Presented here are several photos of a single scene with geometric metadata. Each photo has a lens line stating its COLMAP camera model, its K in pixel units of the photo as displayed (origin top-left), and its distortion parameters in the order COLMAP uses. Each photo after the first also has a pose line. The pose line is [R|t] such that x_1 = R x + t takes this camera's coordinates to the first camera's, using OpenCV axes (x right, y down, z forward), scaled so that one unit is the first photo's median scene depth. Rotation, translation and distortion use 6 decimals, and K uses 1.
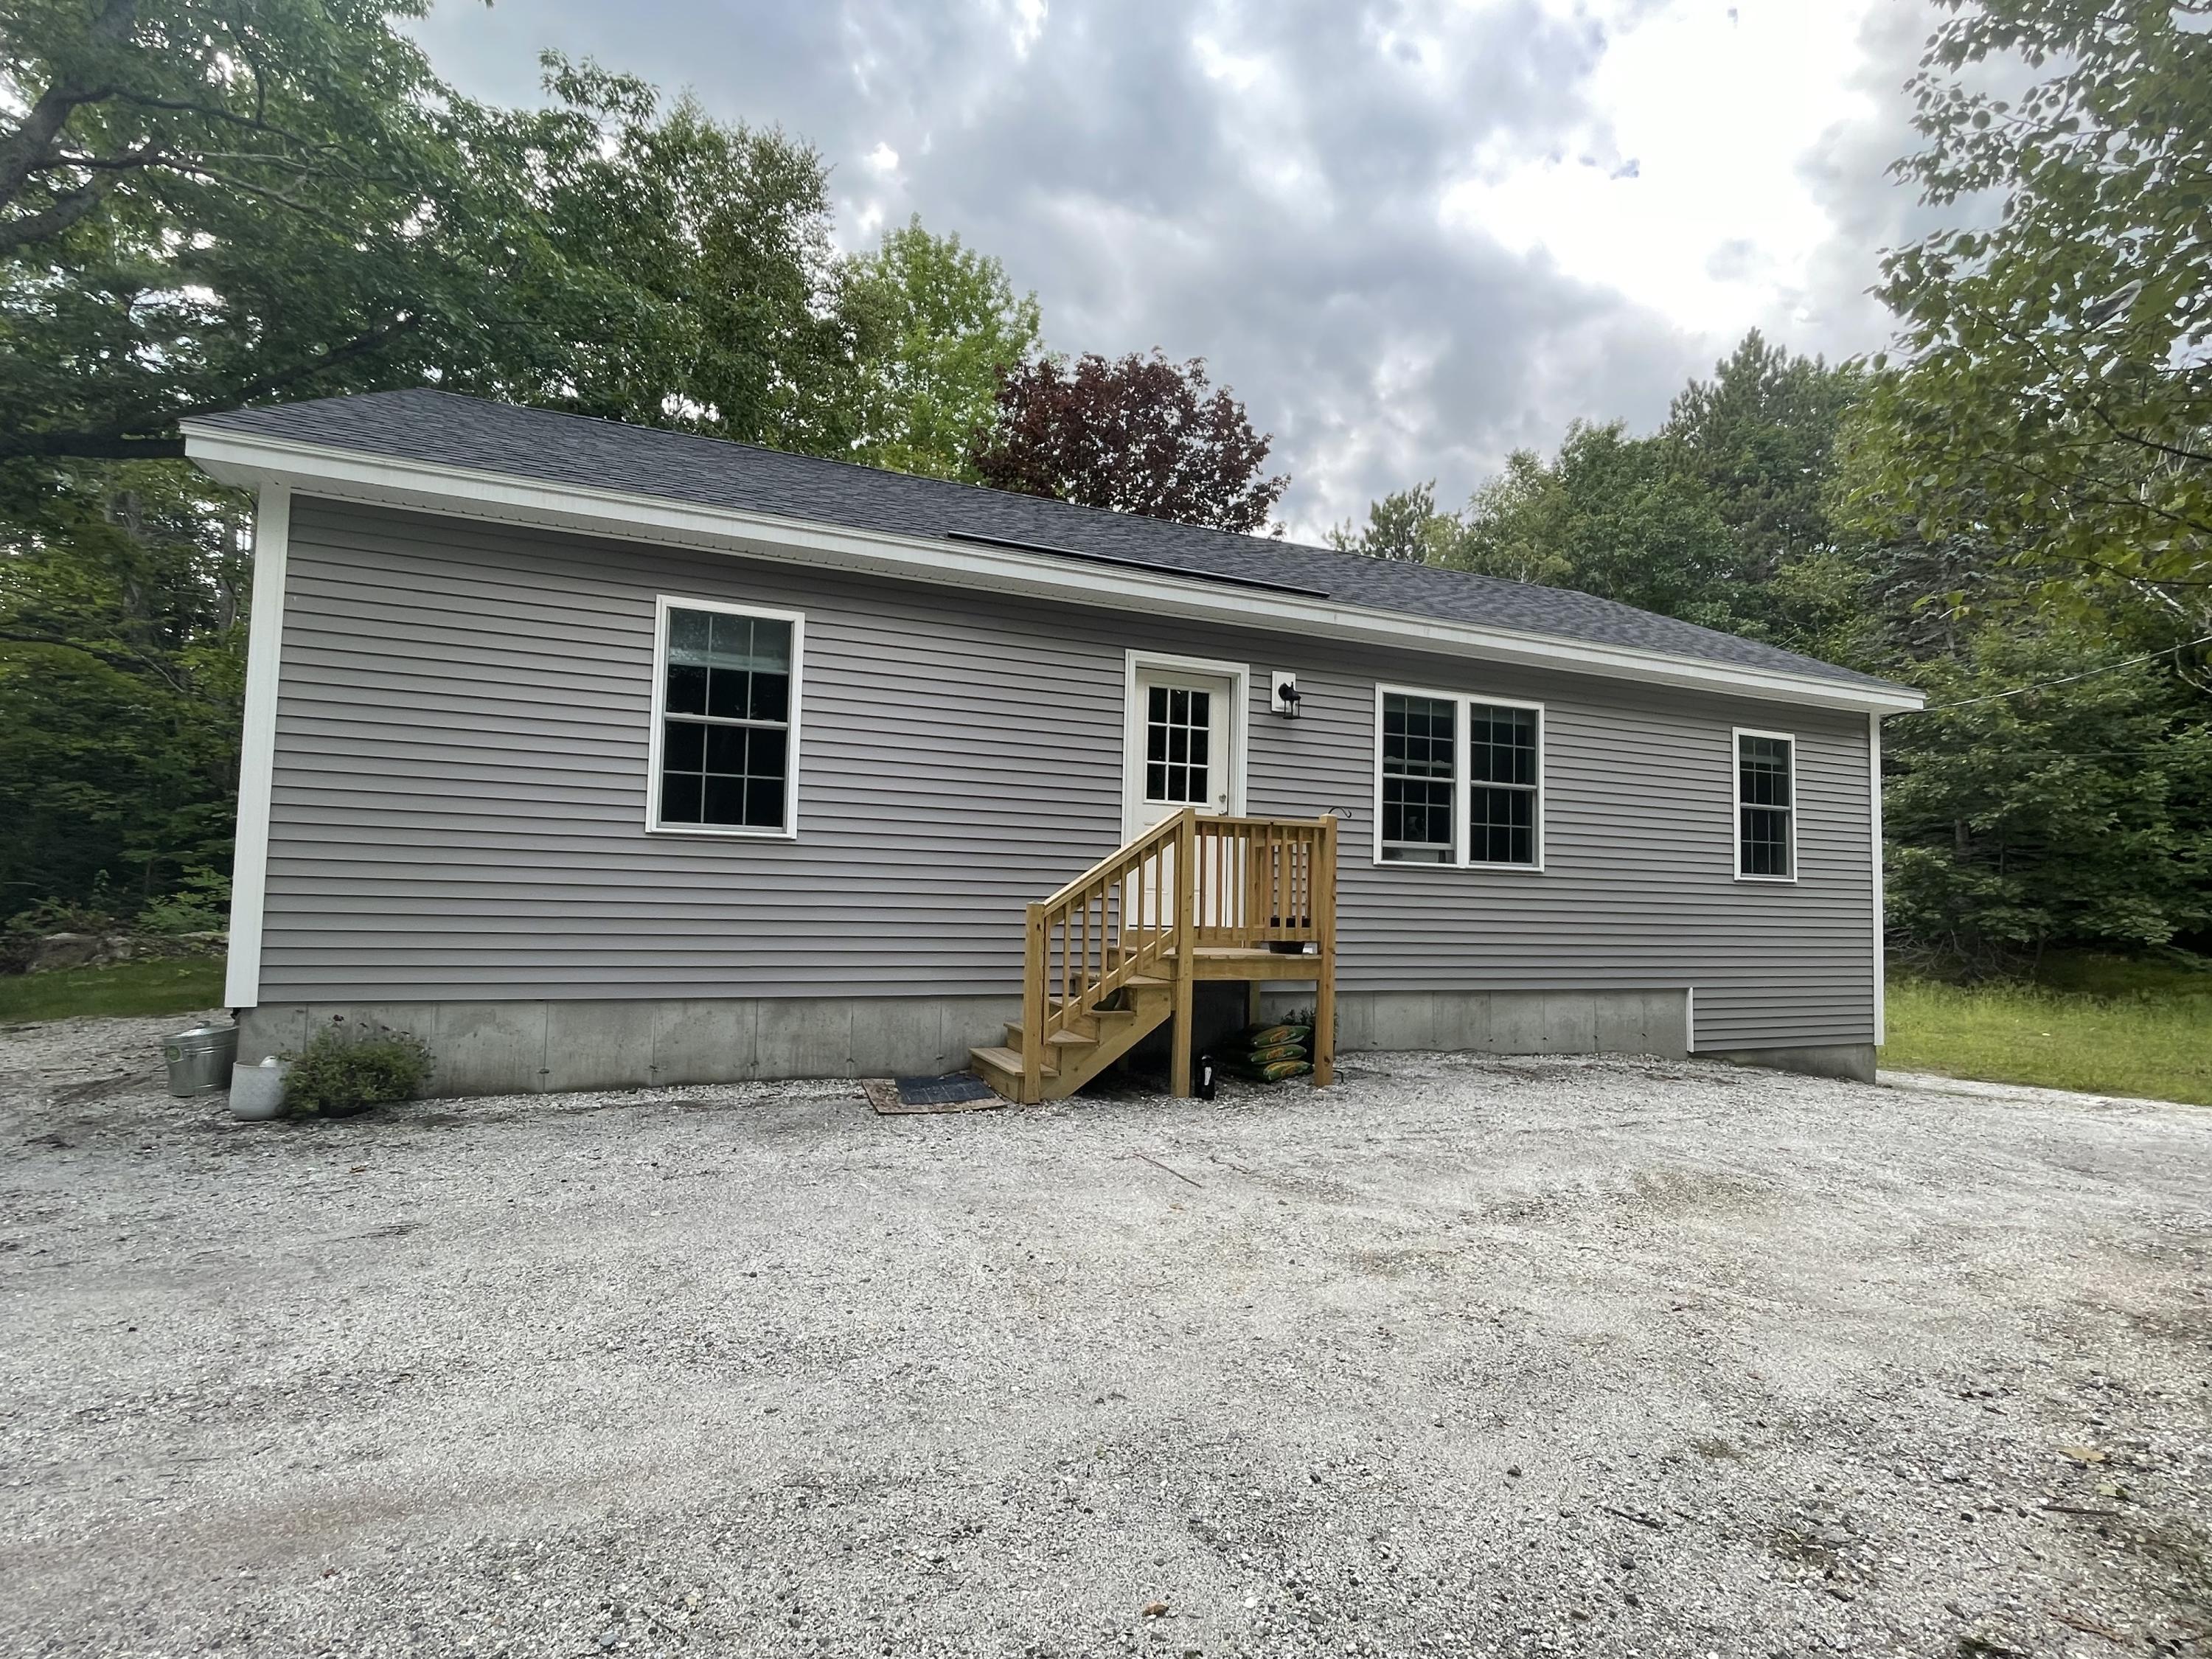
lens RADIAL K [[1146.7, 0, 1107.0], [0, 1146.7, 906.4], [0, 0, 1]] dist [0.001540, 0.000095]
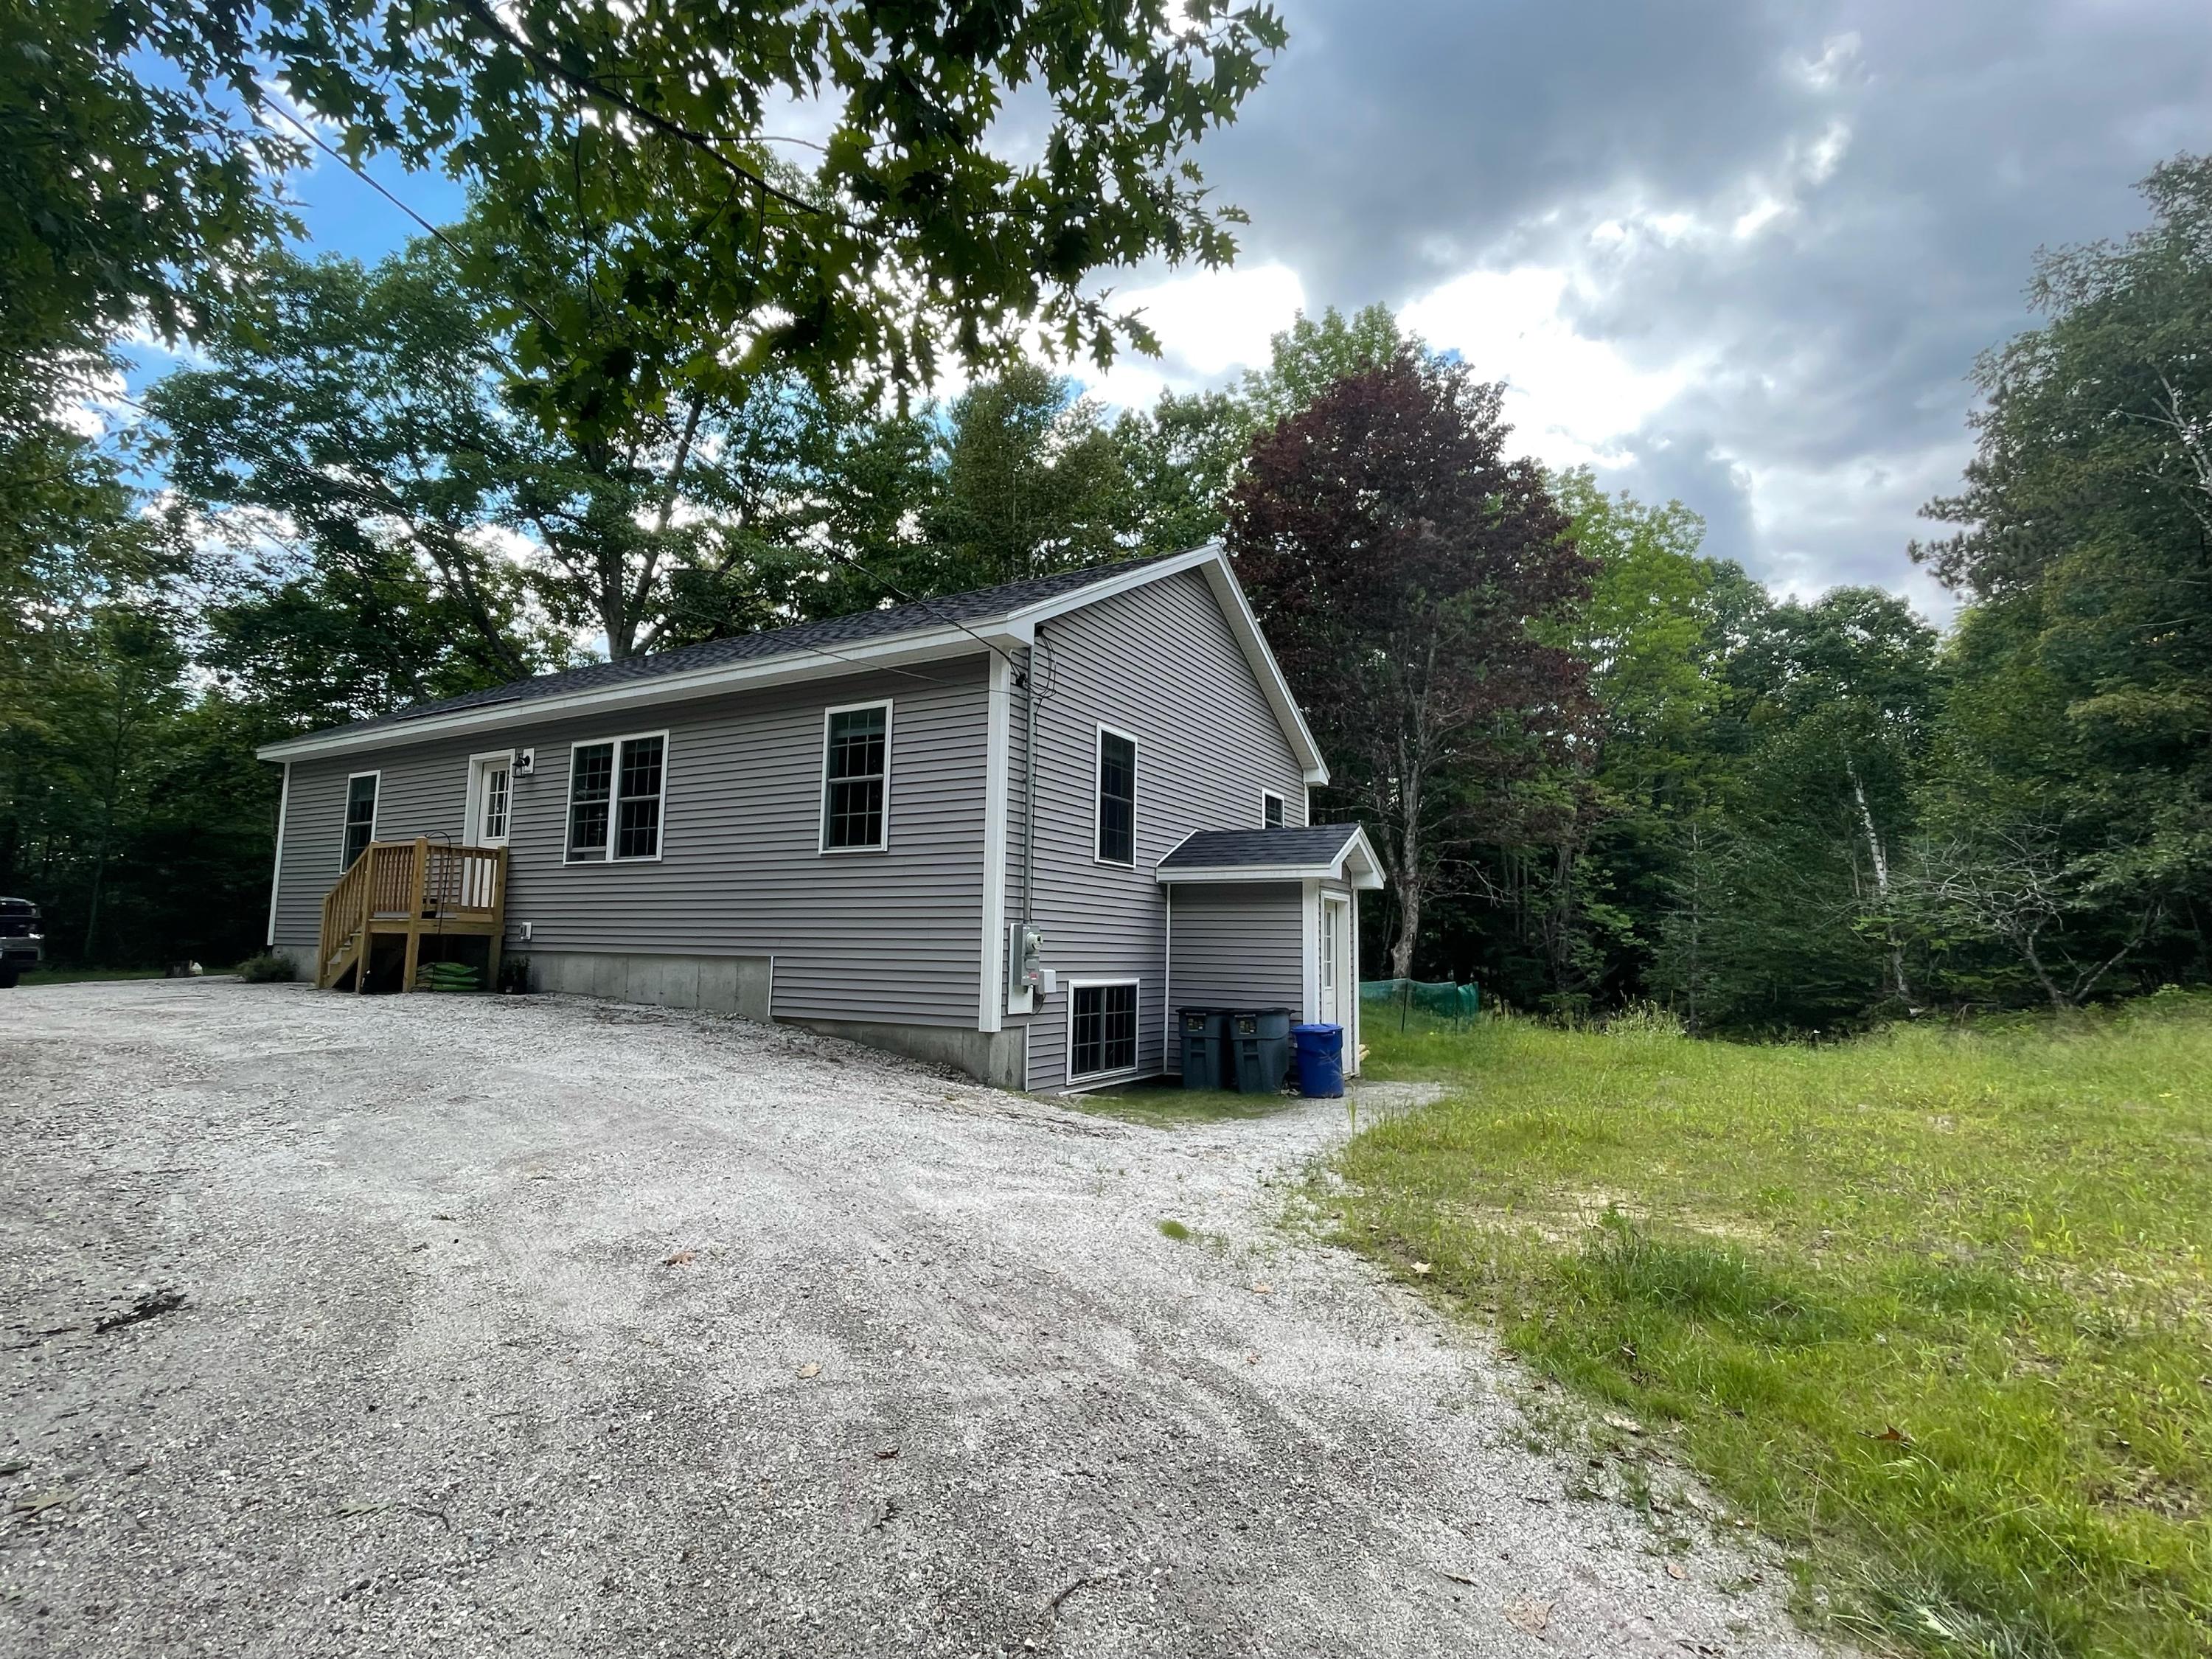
lens RADIAL K [[1030.9, 0, 1106.9], [0, 1030.9, 830.3], [0, 0, 1]] dist [0.000437, -0.000002]
pose [[0.594141, -0.078112, -0.800559, 1.588009], [0.030898, 0.996755, -0.074324, 0.035808], [0.803767, 0.019424, 0.594627, 0.714870]]
